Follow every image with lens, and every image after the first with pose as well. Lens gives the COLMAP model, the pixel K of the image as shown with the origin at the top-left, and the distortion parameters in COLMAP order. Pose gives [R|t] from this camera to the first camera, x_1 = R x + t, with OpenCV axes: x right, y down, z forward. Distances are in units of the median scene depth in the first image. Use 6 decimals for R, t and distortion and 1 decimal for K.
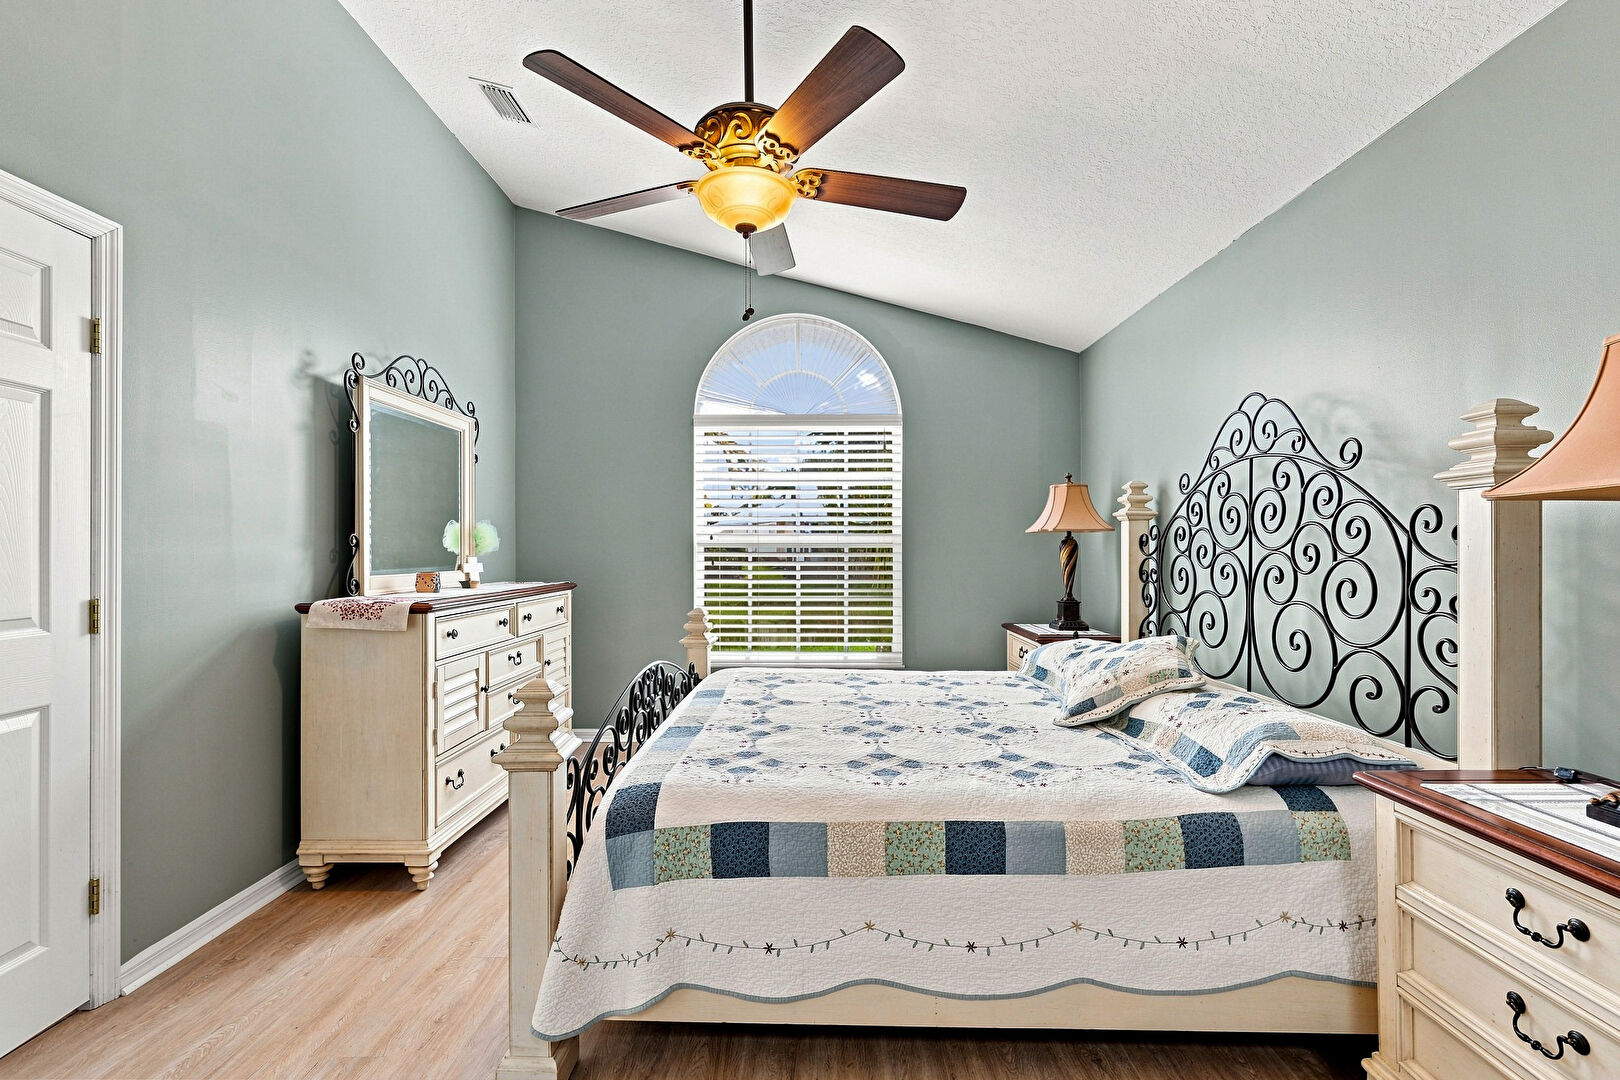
lens RADIAL K [[727.9, 0, 807.9], [0, 727.9, 549.9], [0, 0, 1]] dist [-0.008477, -0.000183]
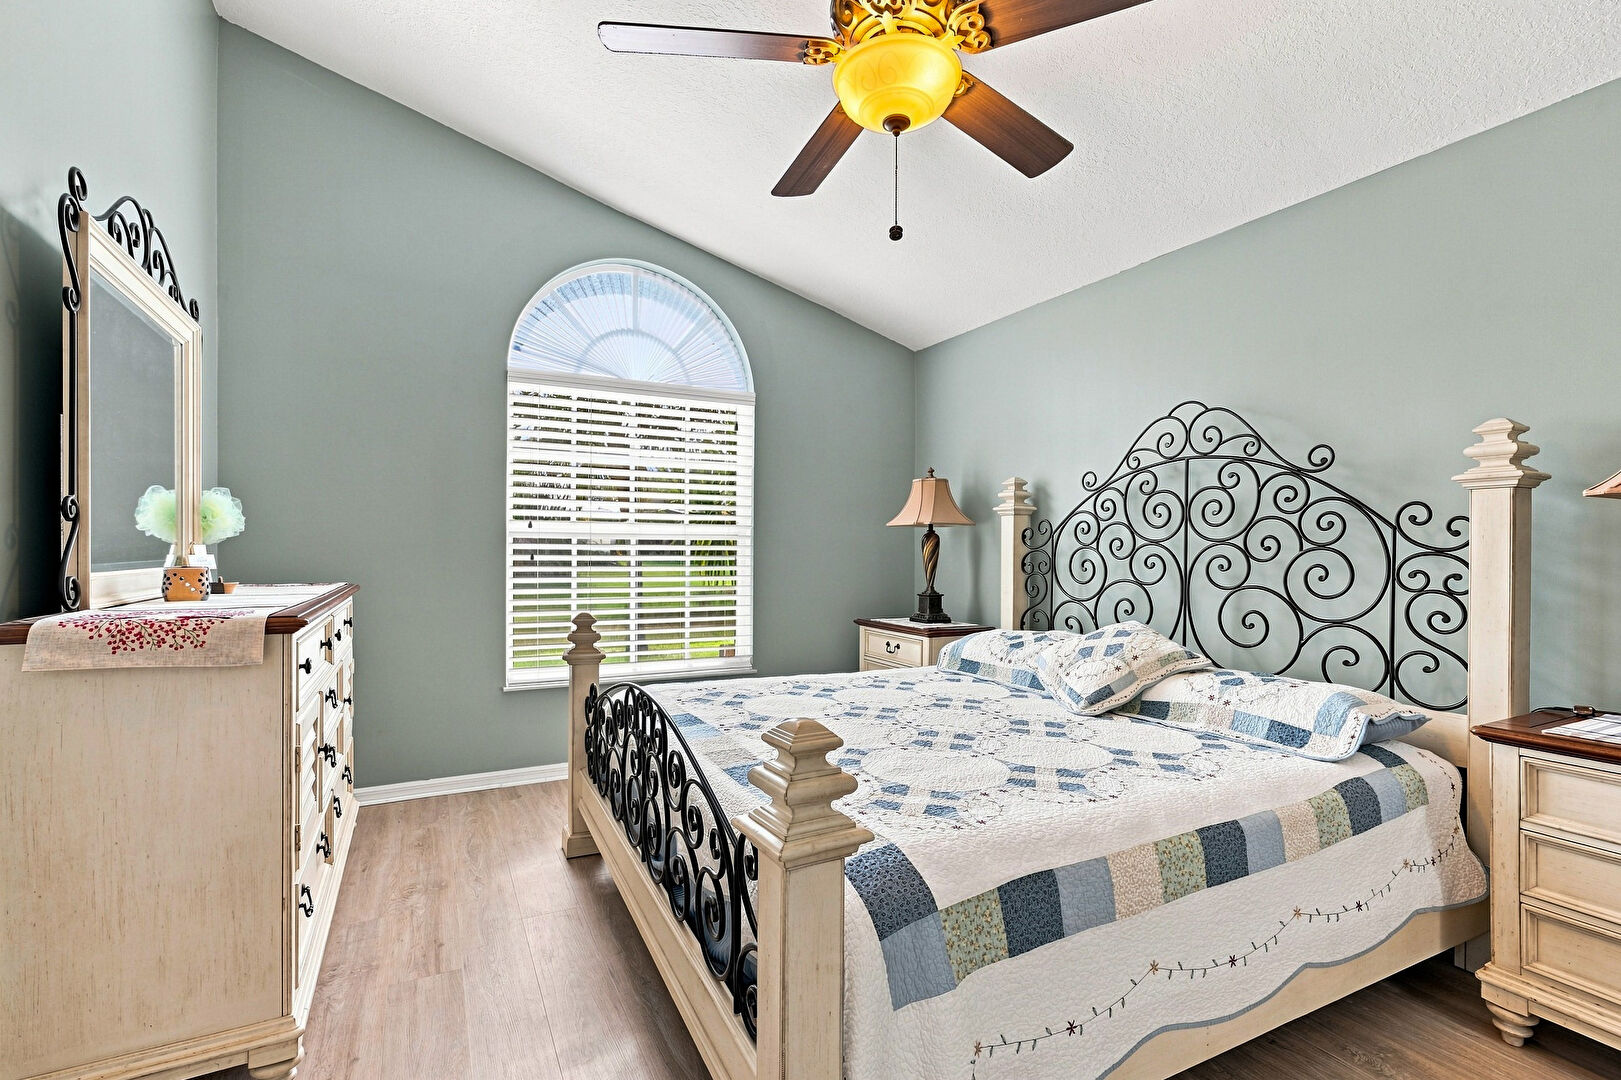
lens RADIAL K [[740.4, 0, 810.0], [0, 740.4, 555.7], [0, 0, 1]] dist [-0.004294, -0.000601]
pose [[0.882698, 0.002544, 0.469934, -0.475372], [-0.005908, 0.999966, 0.005682, 0.020212], [-0.469903, -0.007792, 0.882683, 0.293677]]
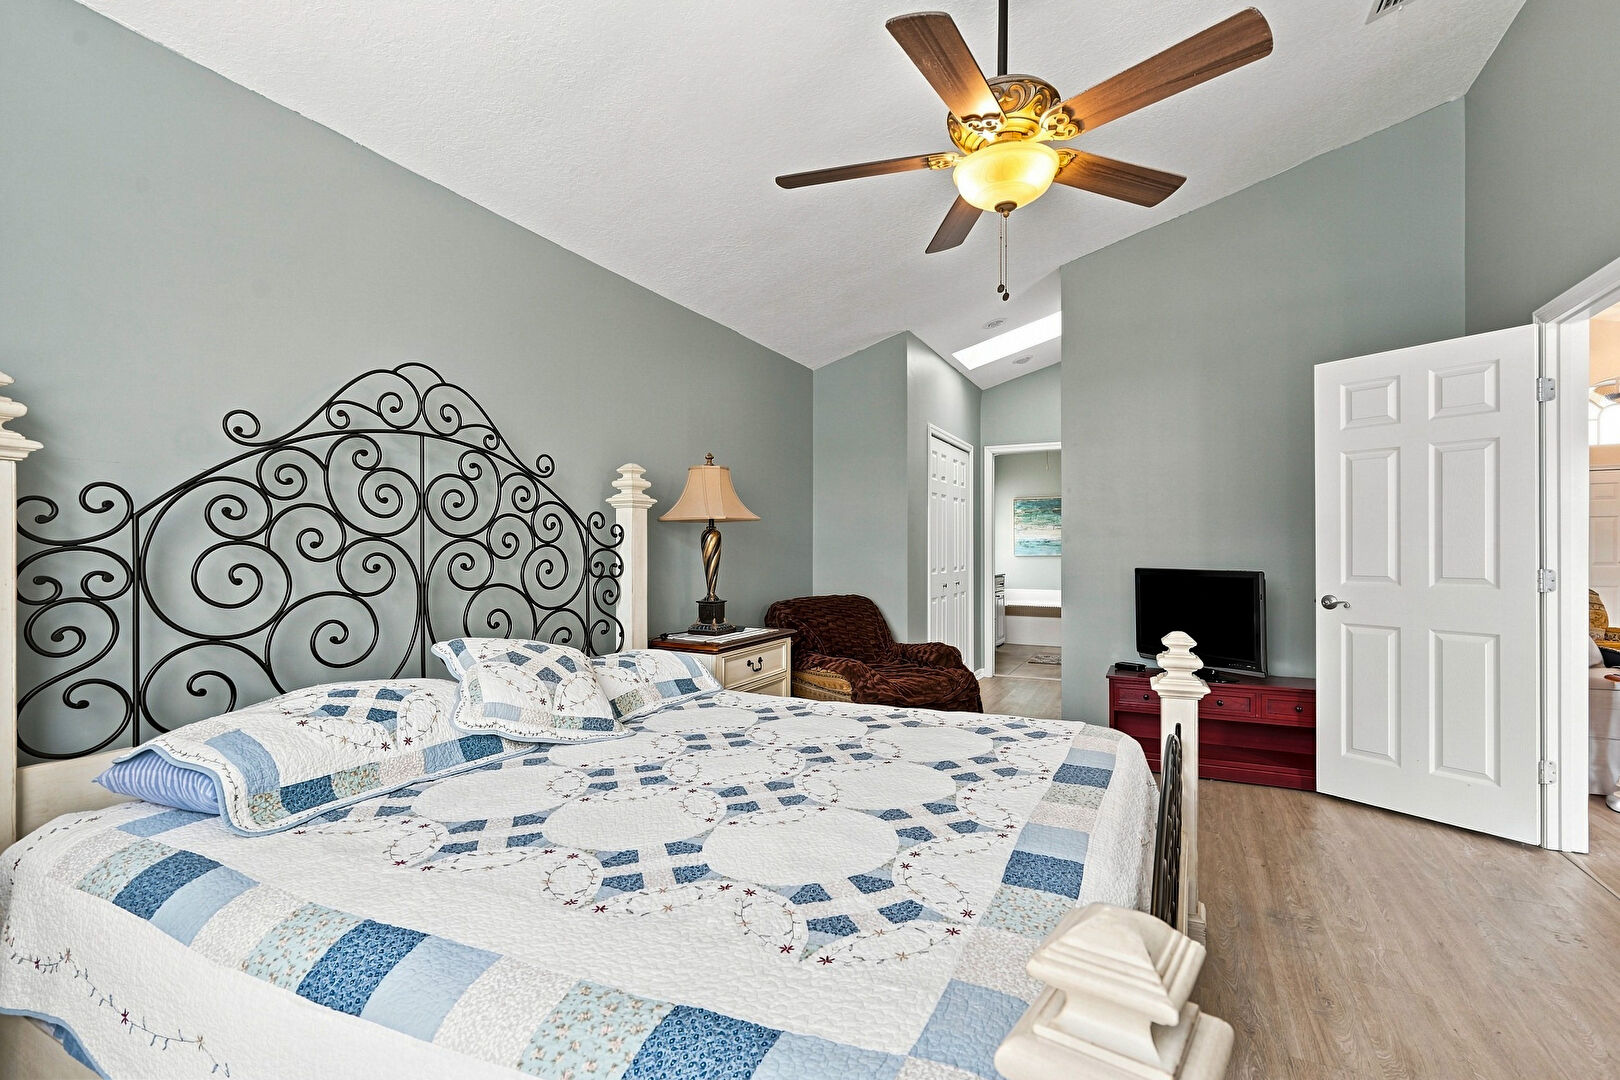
lens RADIAL K [[739.9, 0, 809.5], [0, 739.9, 555.7], [0, 0, 1]] dist [-0.004294, -0.000601]
pose [[-0.901802, -0.001644, 0.432145, -0.242655], [0.002803, 0.999949, 0.009653, 0.017547], [-0.432139, 0.009916, -0.901752, 1.776180]]
